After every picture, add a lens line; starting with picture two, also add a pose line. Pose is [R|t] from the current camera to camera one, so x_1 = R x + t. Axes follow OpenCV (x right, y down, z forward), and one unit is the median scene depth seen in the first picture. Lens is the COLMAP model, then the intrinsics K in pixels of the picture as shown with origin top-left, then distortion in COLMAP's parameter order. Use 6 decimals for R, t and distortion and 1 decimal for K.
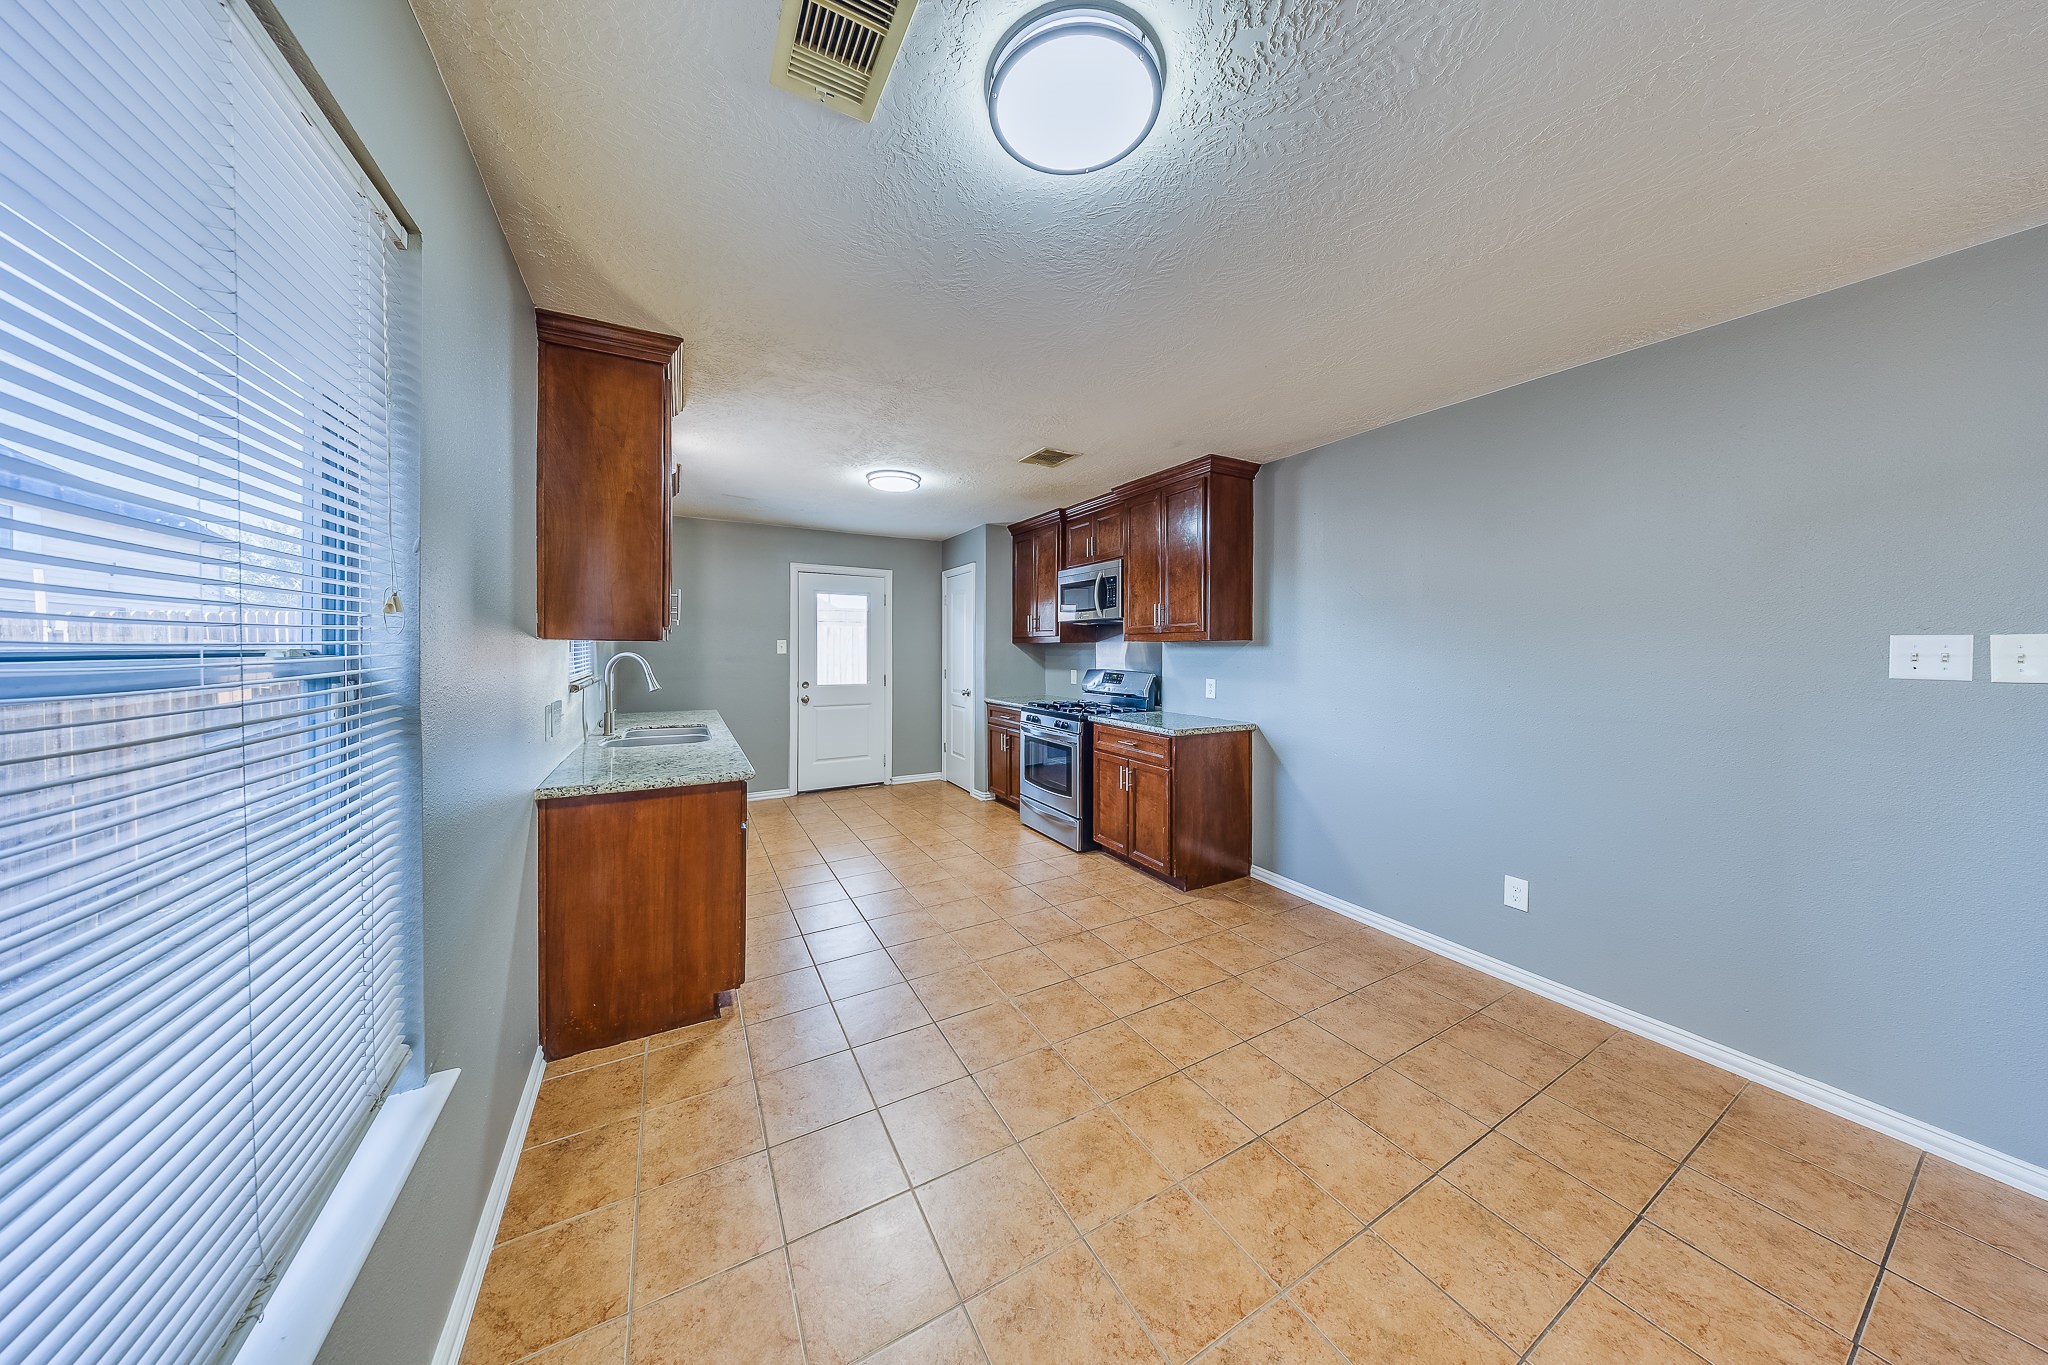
lens RADIAL K [[622.4, 0, 1030.8], [0, 622.4, 646.3], [0, 0, 1]] dist [-0.000001, -0.000001]
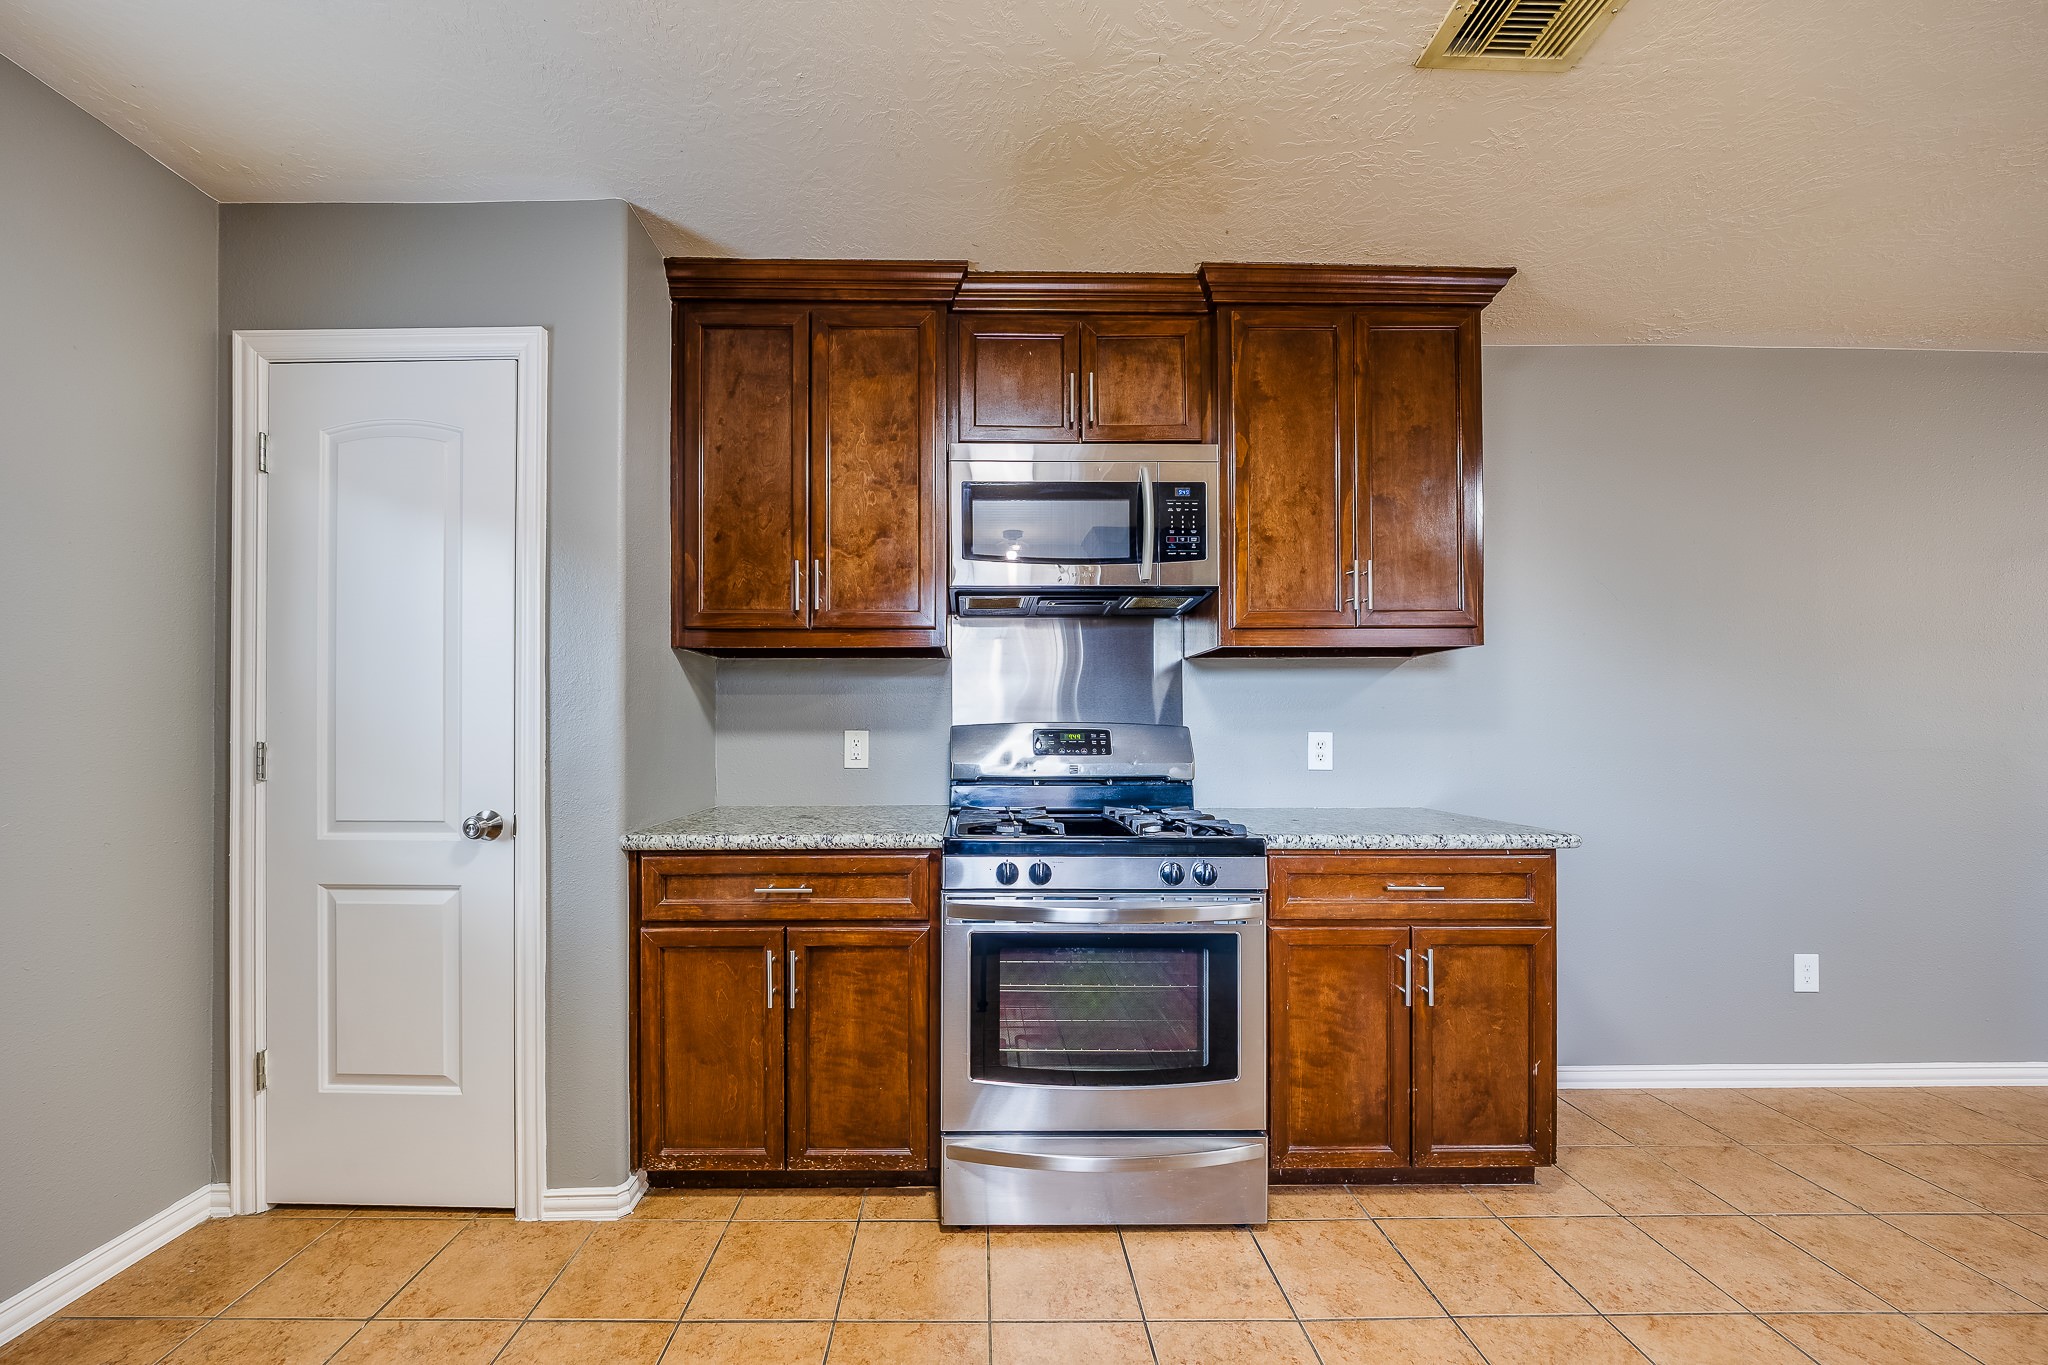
lens RADIAL K [[805.7, 0, 1018.6], [0, 805.7, 716.5], [0, 0, 1]] dist [-0.012021, -0.000112]
pose [[0.477717, 0.014142, 0.878400, -0.347951], [0.002093, 0.999849, -0.017235, 0.043957], [-0.878511, 0.010072, 0.477615, 0.784678]]
